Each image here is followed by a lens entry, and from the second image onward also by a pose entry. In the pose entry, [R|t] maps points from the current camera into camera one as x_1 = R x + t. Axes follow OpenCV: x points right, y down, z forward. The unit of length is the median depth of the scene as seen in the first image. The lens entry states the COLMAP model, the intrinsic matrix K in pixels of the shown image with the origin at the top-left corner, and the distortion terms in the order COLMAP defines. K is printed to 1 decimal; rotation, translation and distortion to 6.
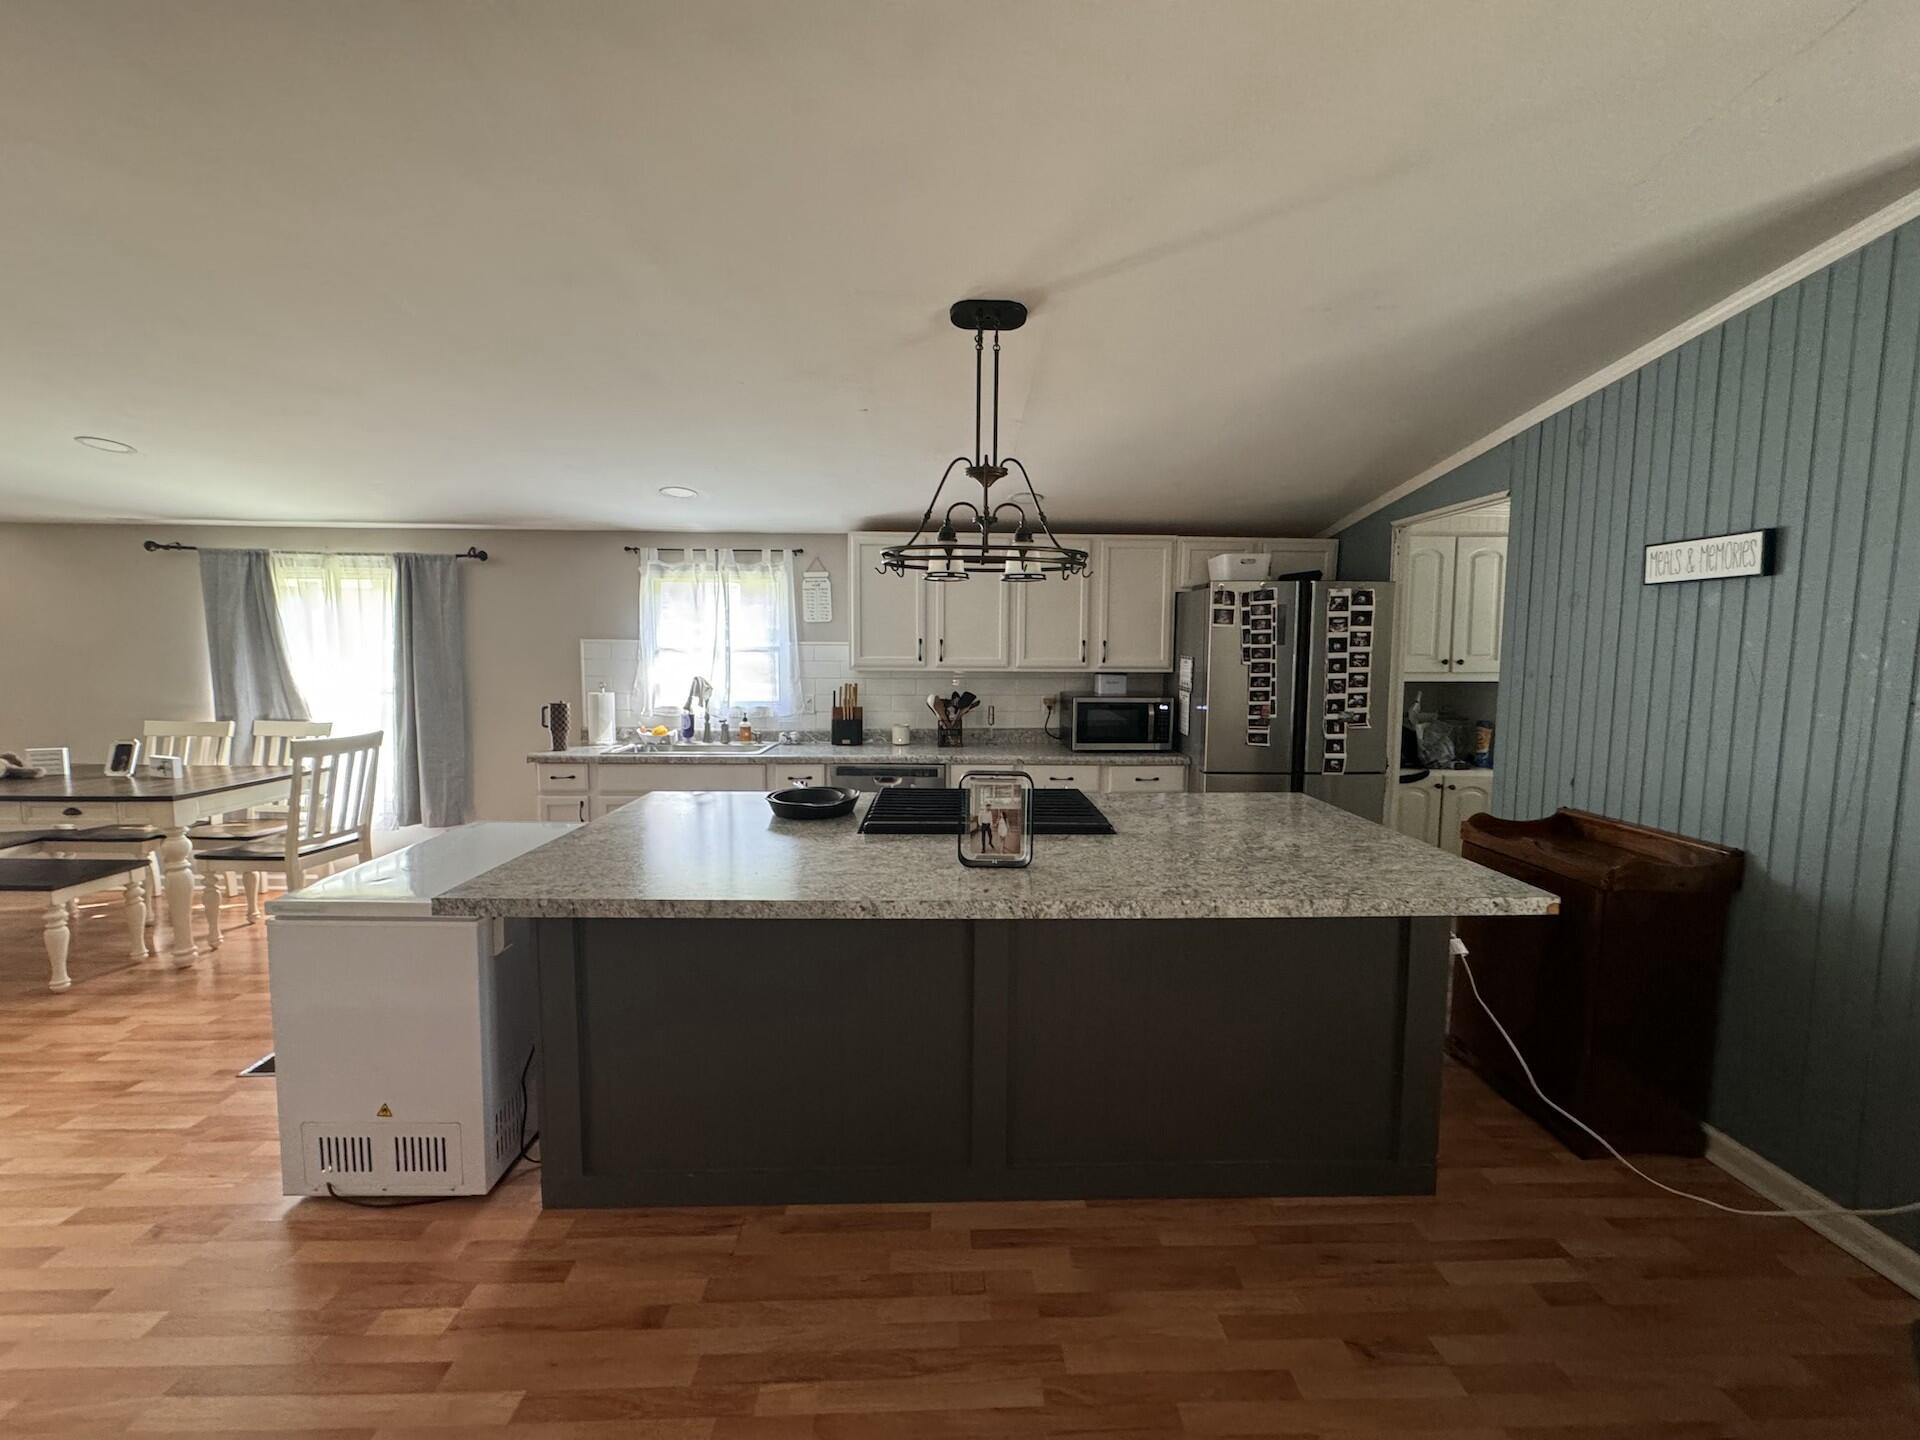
lens RADIAL K [[776.1, 0, 962.5], [0, 776.1, 719.9], [0, 0, 1]] dist [-0.000064, 0.000003]
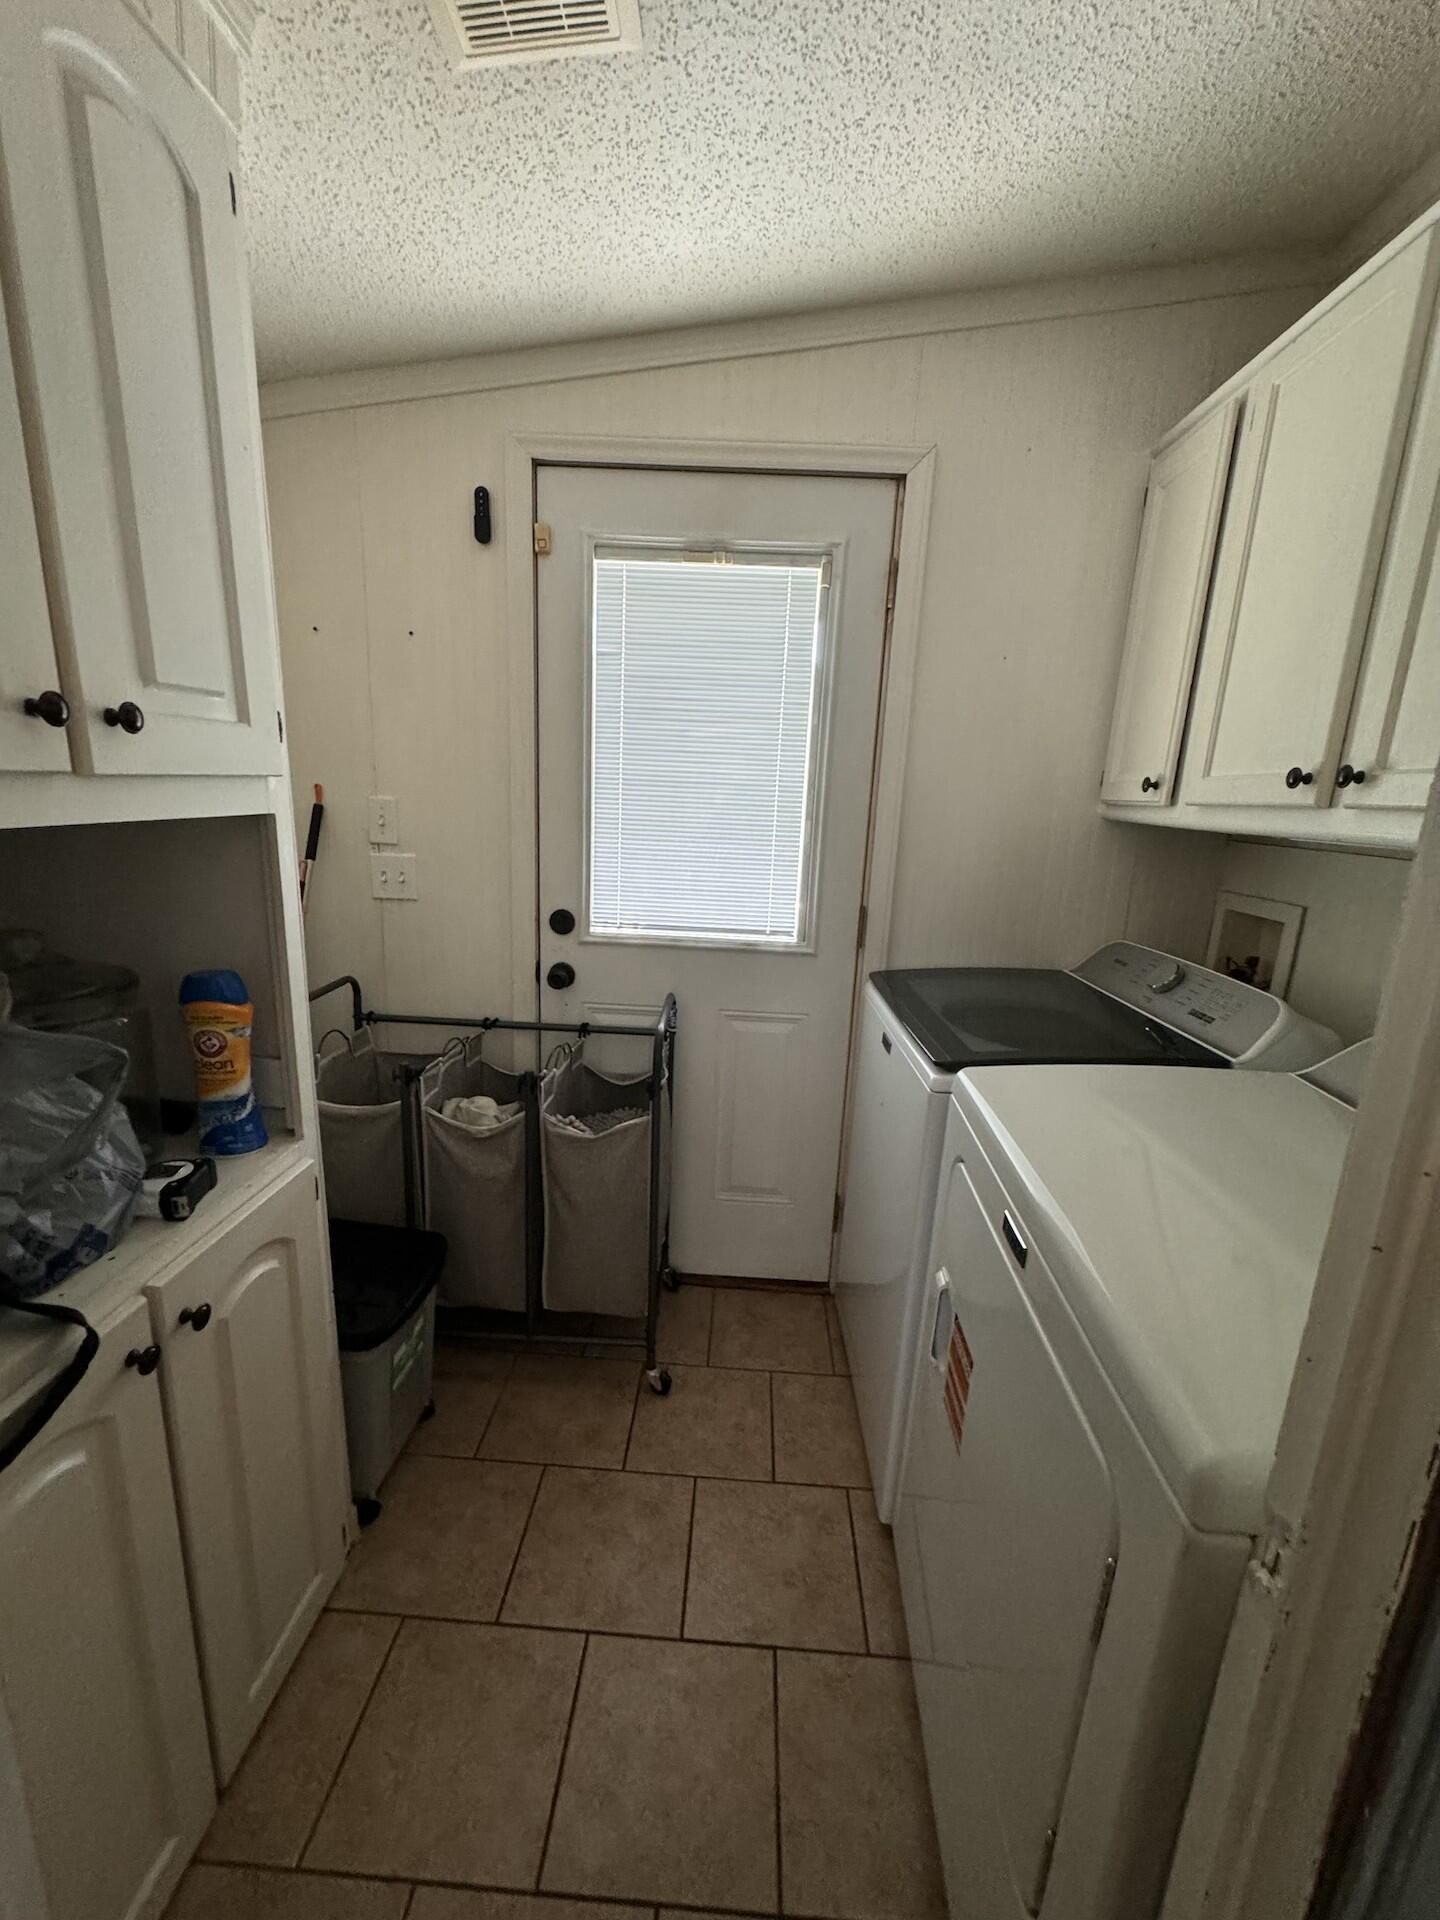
lens RADIAL K [[776.1, 0, 721.4], [0, 776.1, 961.1], [0, 0, 1]] dist [-0.000064, 0.000003]
pose [[0.083680, -0.224197, 0.970945, 0.454355], [0.041349, 0.974304, 0.221409, -0.052263], [-0.995634, 0.021620, 0.090800, 0.832064]]
